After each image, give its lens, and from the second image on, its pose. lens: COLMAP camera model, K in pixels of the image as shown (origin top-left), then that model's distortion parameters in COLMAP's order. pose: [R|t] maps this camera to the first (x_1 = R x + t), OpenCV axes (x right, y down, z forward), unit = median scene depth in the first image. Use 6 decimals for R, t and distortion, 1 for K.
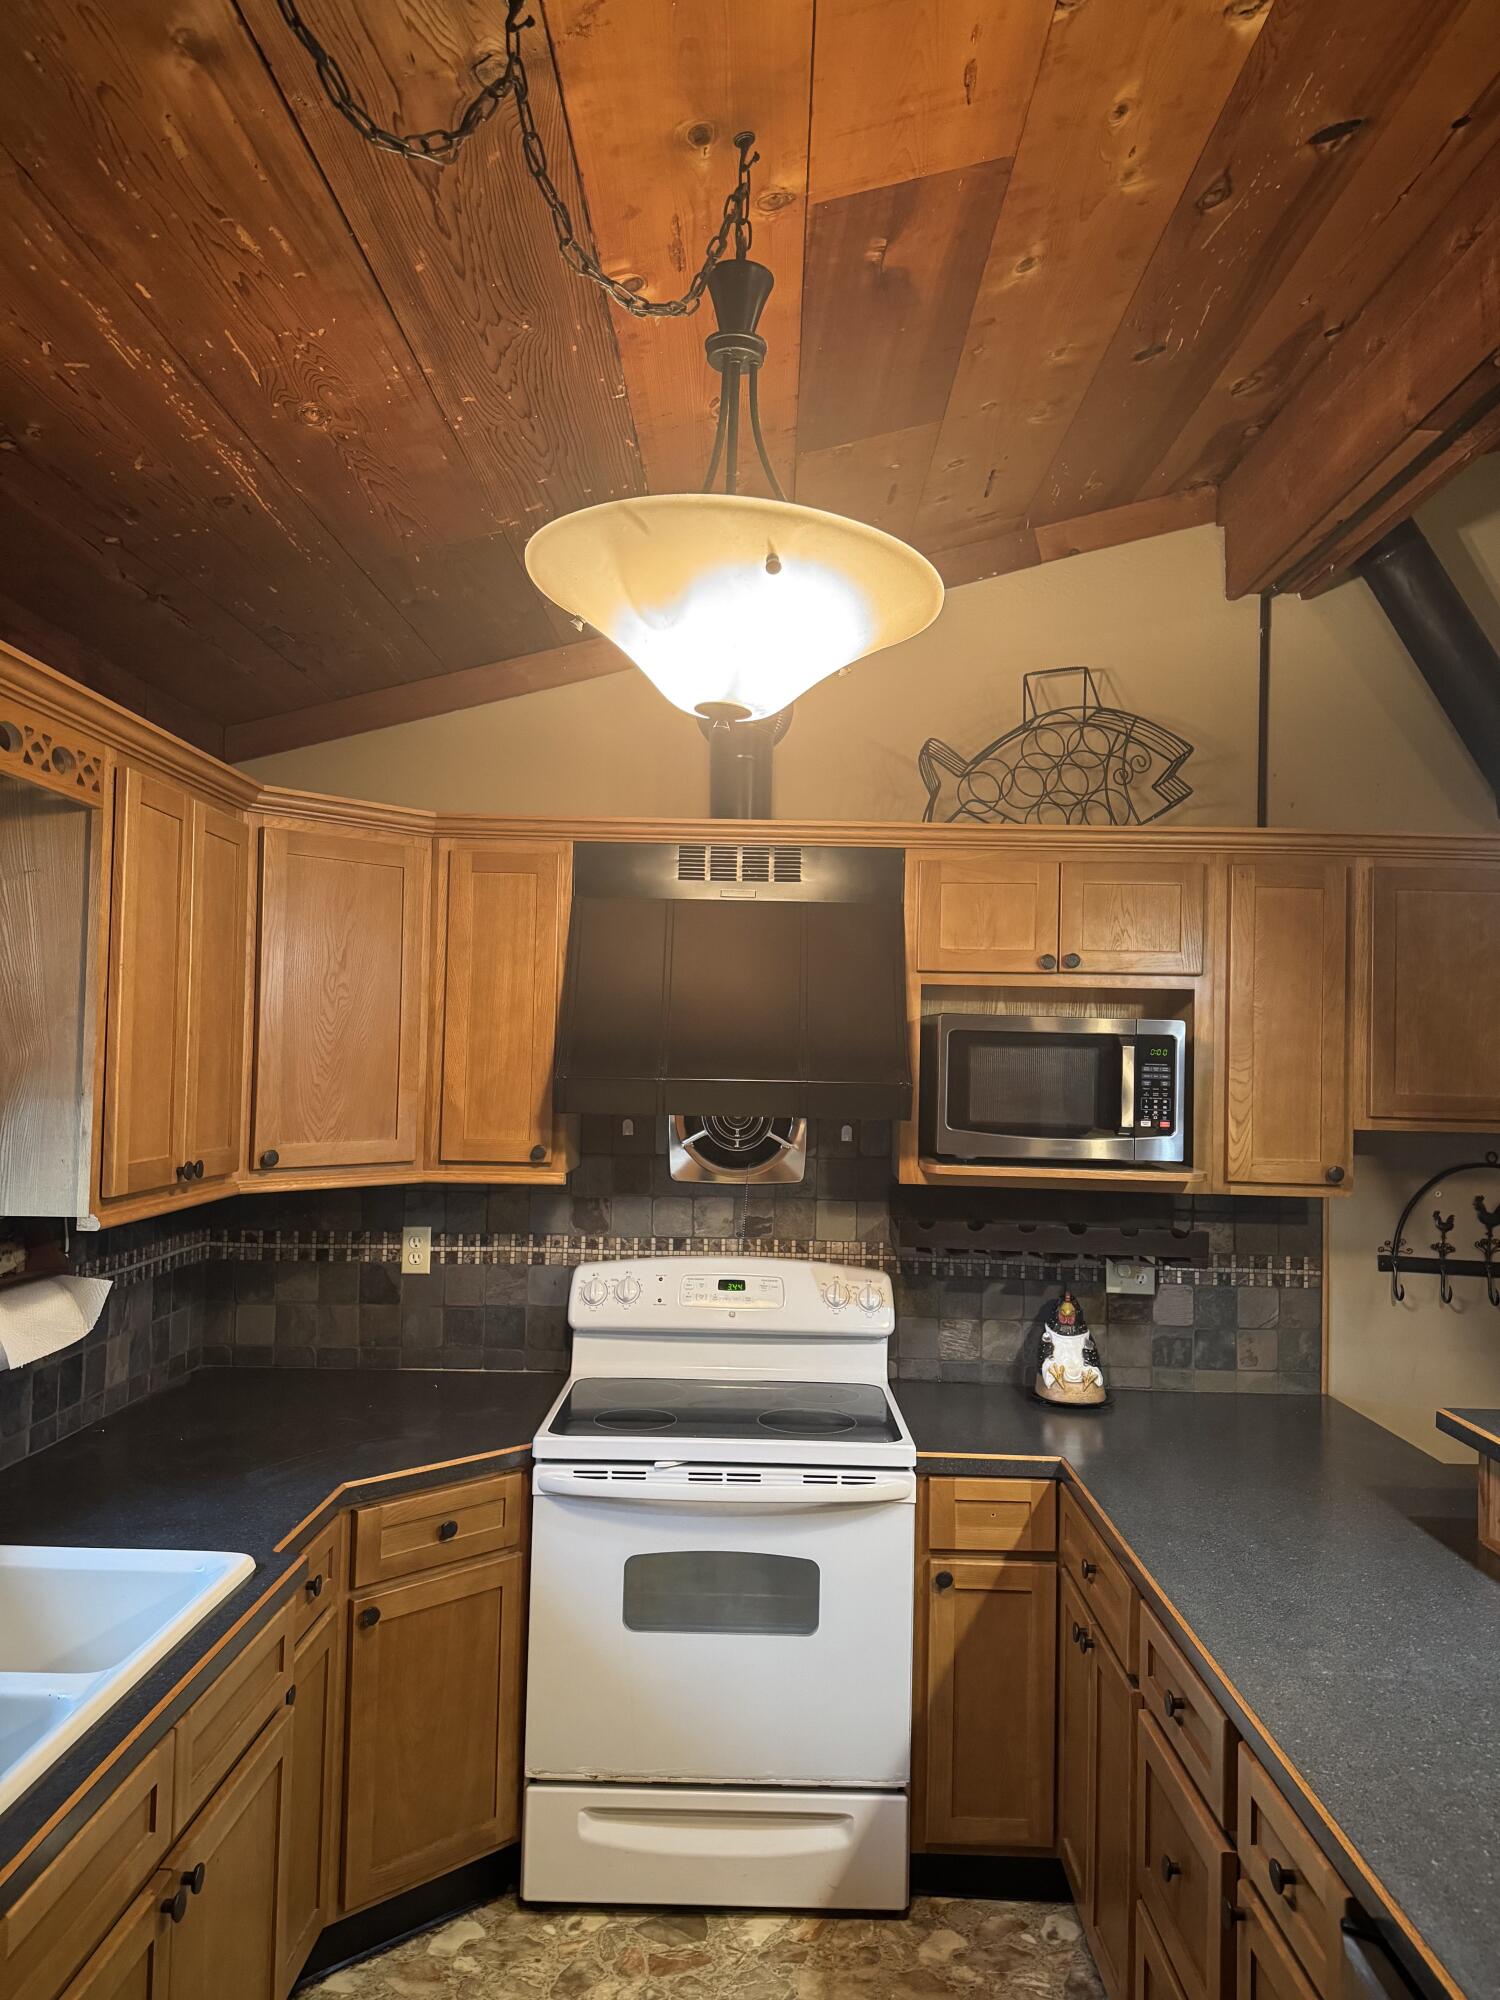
lens RADIAL K [[1380.6, 0, 747.4], [0, 1380.6, 1007.6], [0, 0, 1]] dist [0.067167, -0.092122]
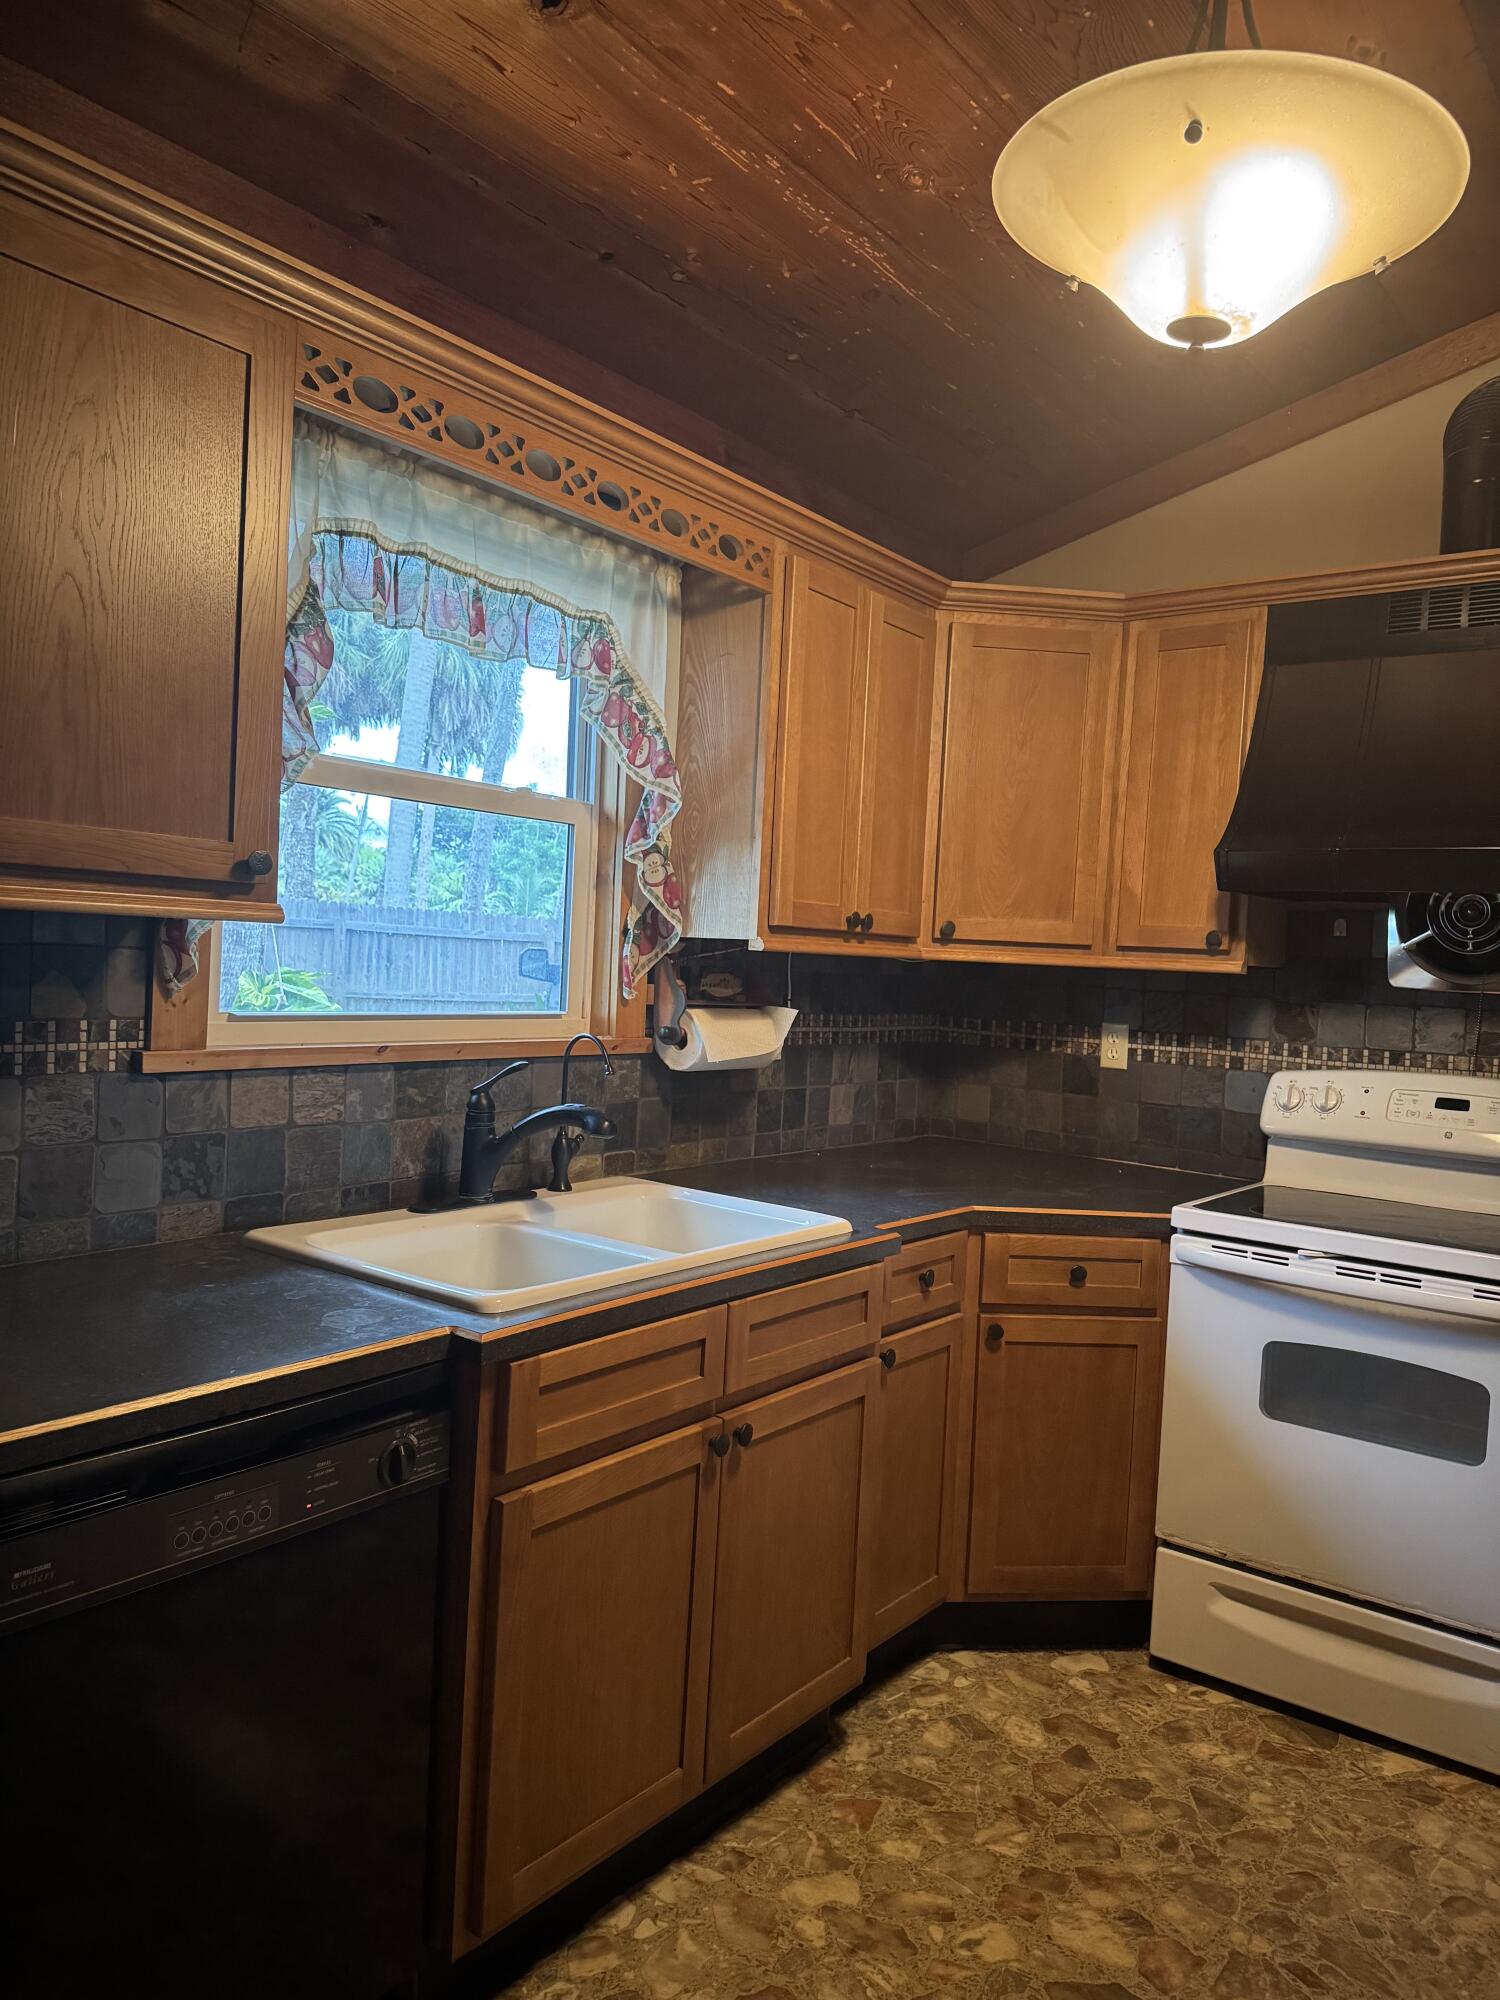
lens RADIAL K [[1380.6, 0, 747.4], [0, 1380.6, 1007.6], [0, 0, 1]] dist [0.067167, -0.092122]
pose [[0.803093, 0.044866, -0.594163, 0.185121], [-0.010556, 0.998076, 0.061098, 0.108041], [0.595761, -0.042796, 0.802021, 0.027348]]
